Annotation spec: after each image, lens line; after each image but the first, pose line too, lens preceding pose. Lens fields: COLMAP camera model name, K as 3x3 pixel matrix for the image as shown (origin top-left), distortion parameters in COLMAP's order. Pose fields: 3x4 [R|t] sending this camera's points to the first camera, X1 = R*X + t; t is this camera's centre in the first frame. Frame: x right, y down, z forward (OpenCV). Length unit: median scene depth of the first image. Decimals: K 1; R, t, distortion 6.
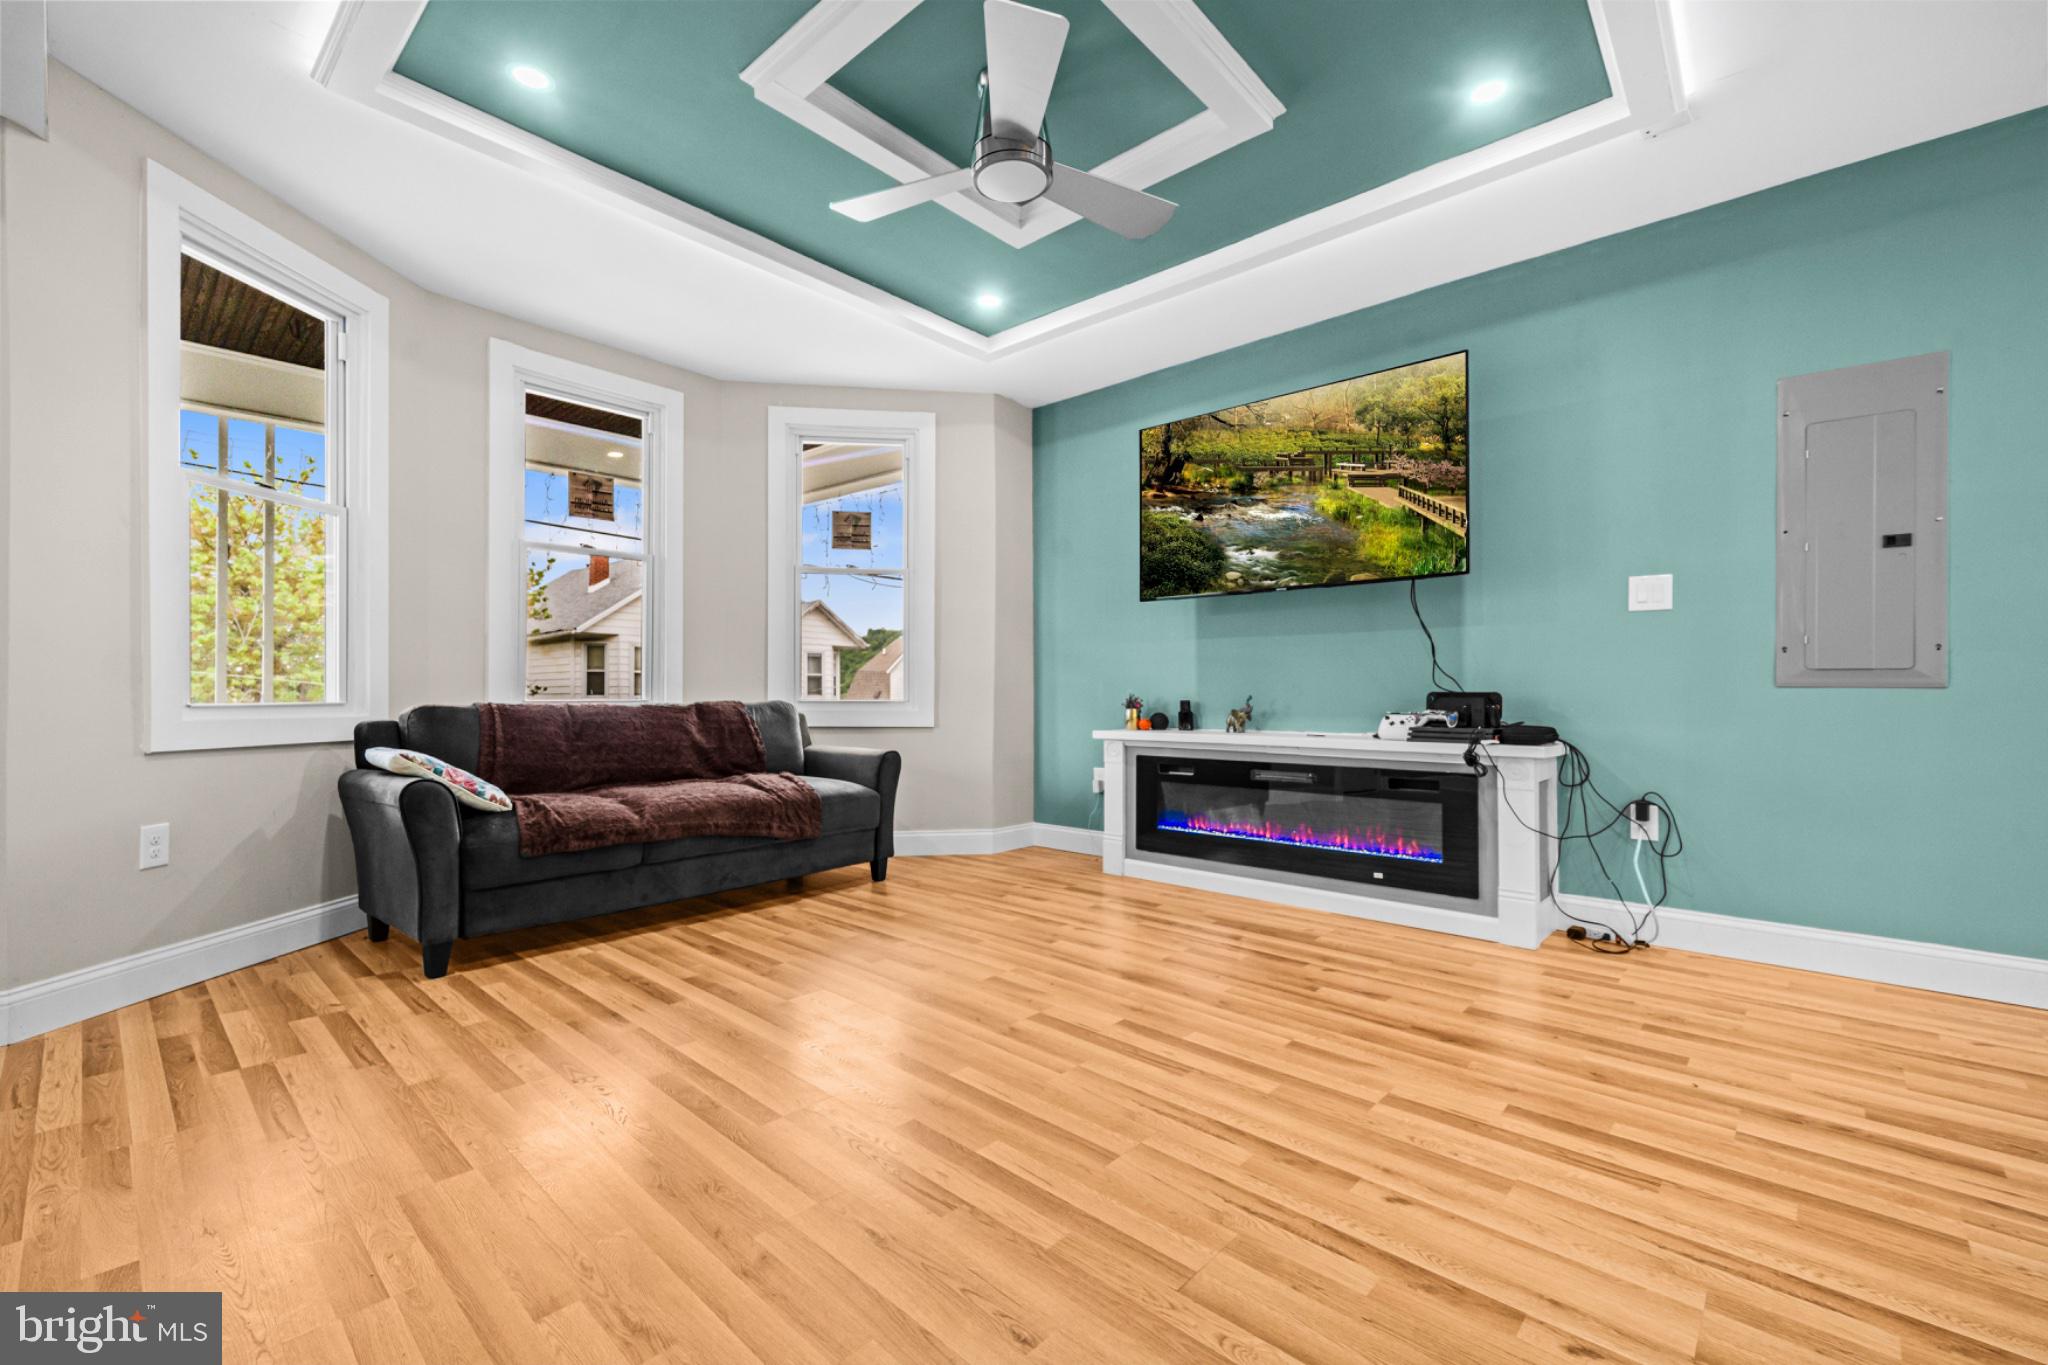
lens RADIAL K [[894.9, 0, 1003.3], [0, 894.9, 680.8], [0, 0, 1]] dist [-0.001695, -0.000527]
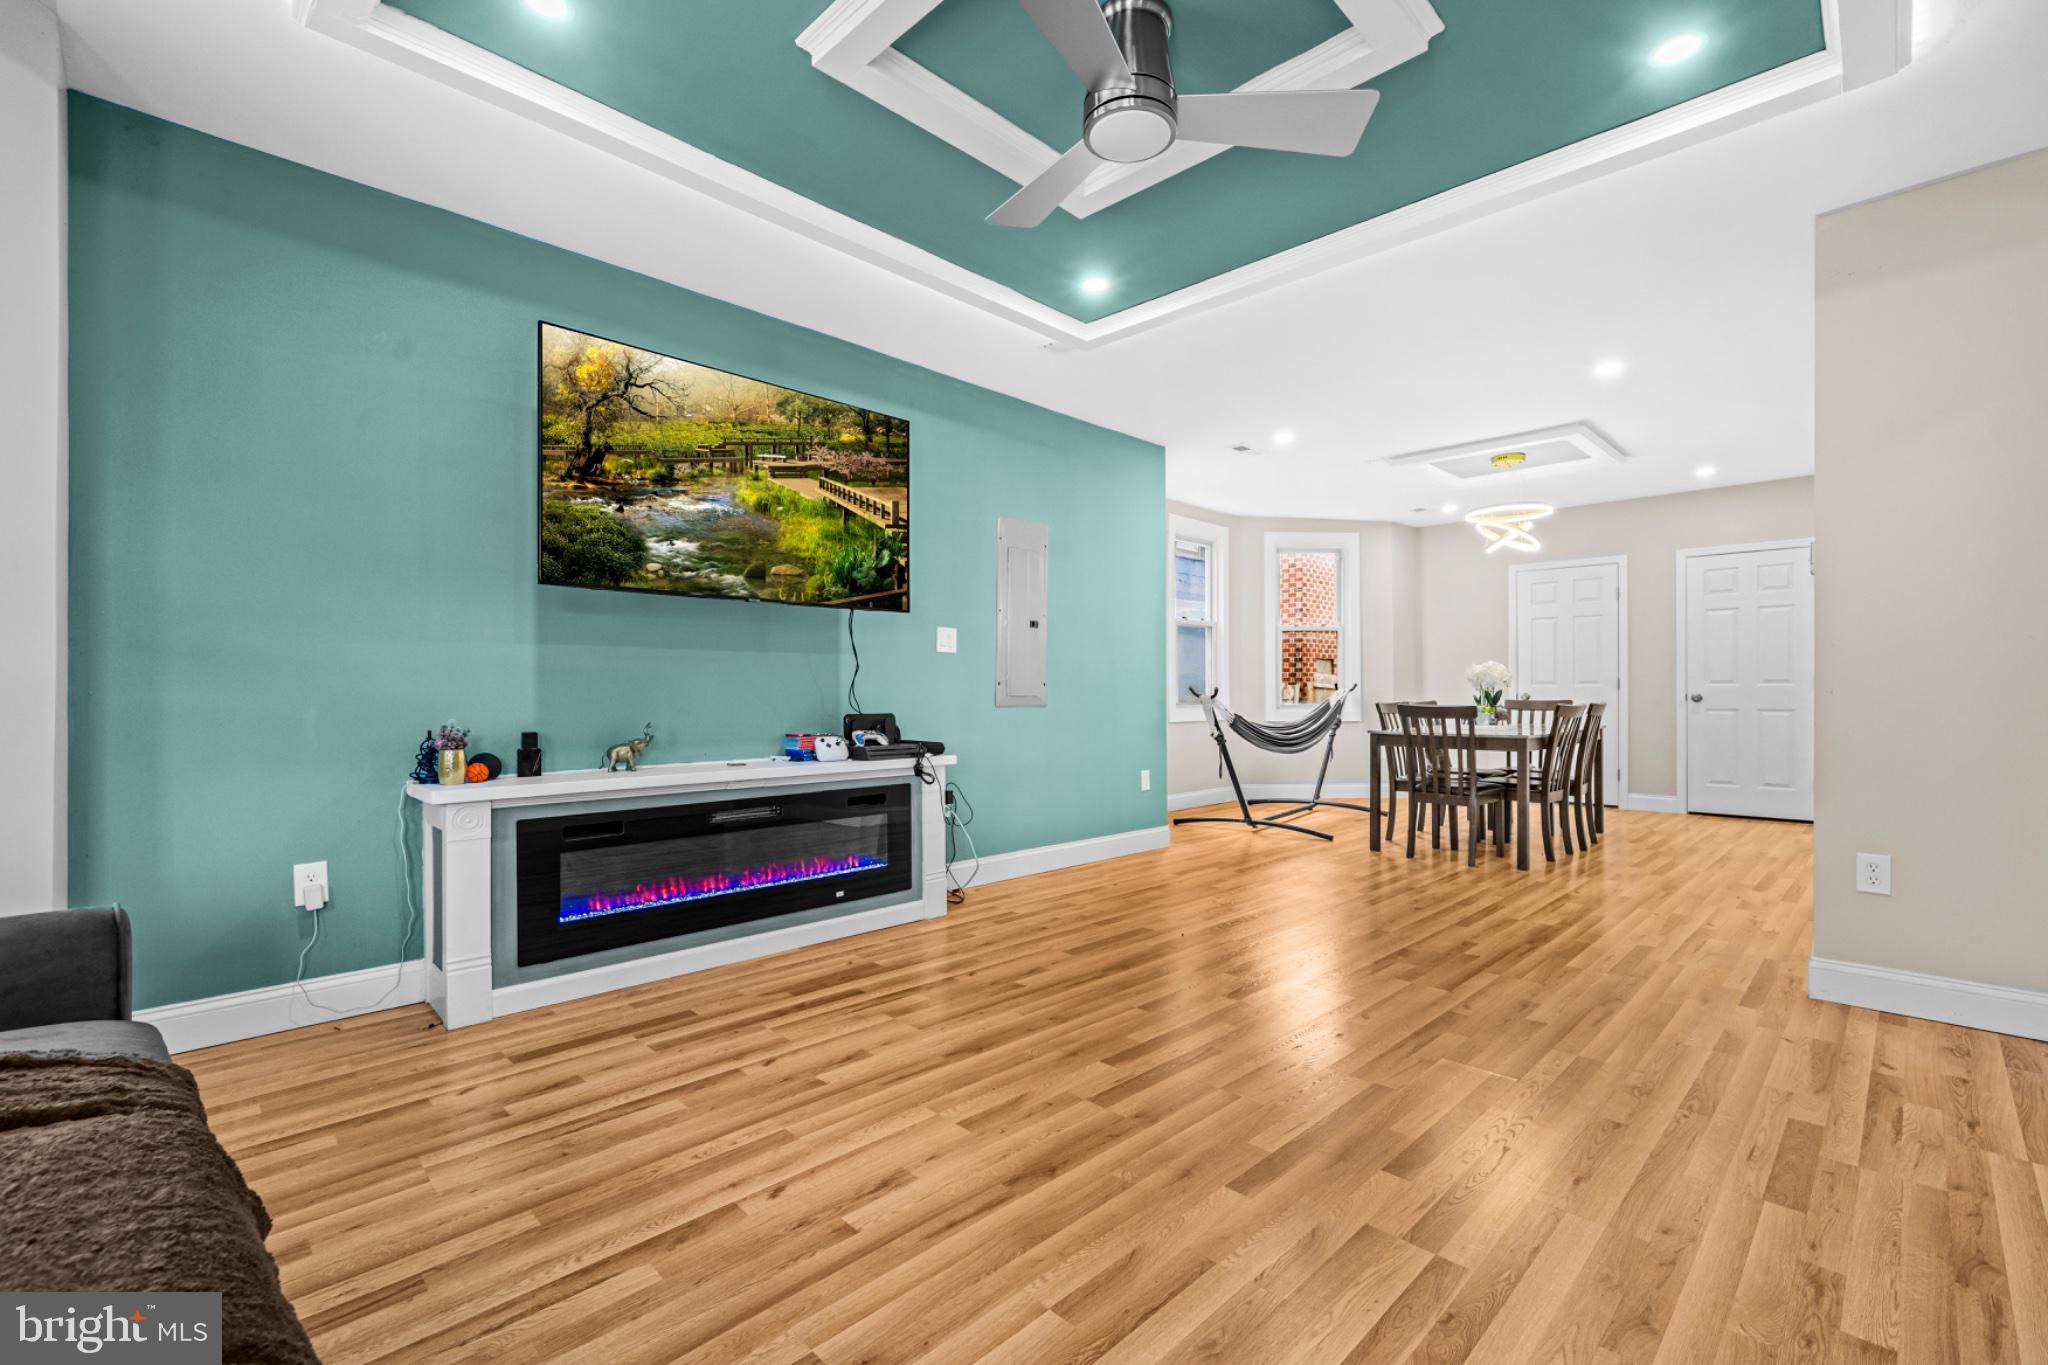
lens RADIAL K [[894.9, 0, 1027.4], [0, 894.9, 696.3], [0, 0, 1]] dist [-0.001695, -0.000527]
pose [[0.005241, -0.003792, 0.999979, -0.642993], [-0.011267, 0.999929, 0.003850, -0.017095], [-0.999923, -0.011287, 0.005198, 0.827867]]
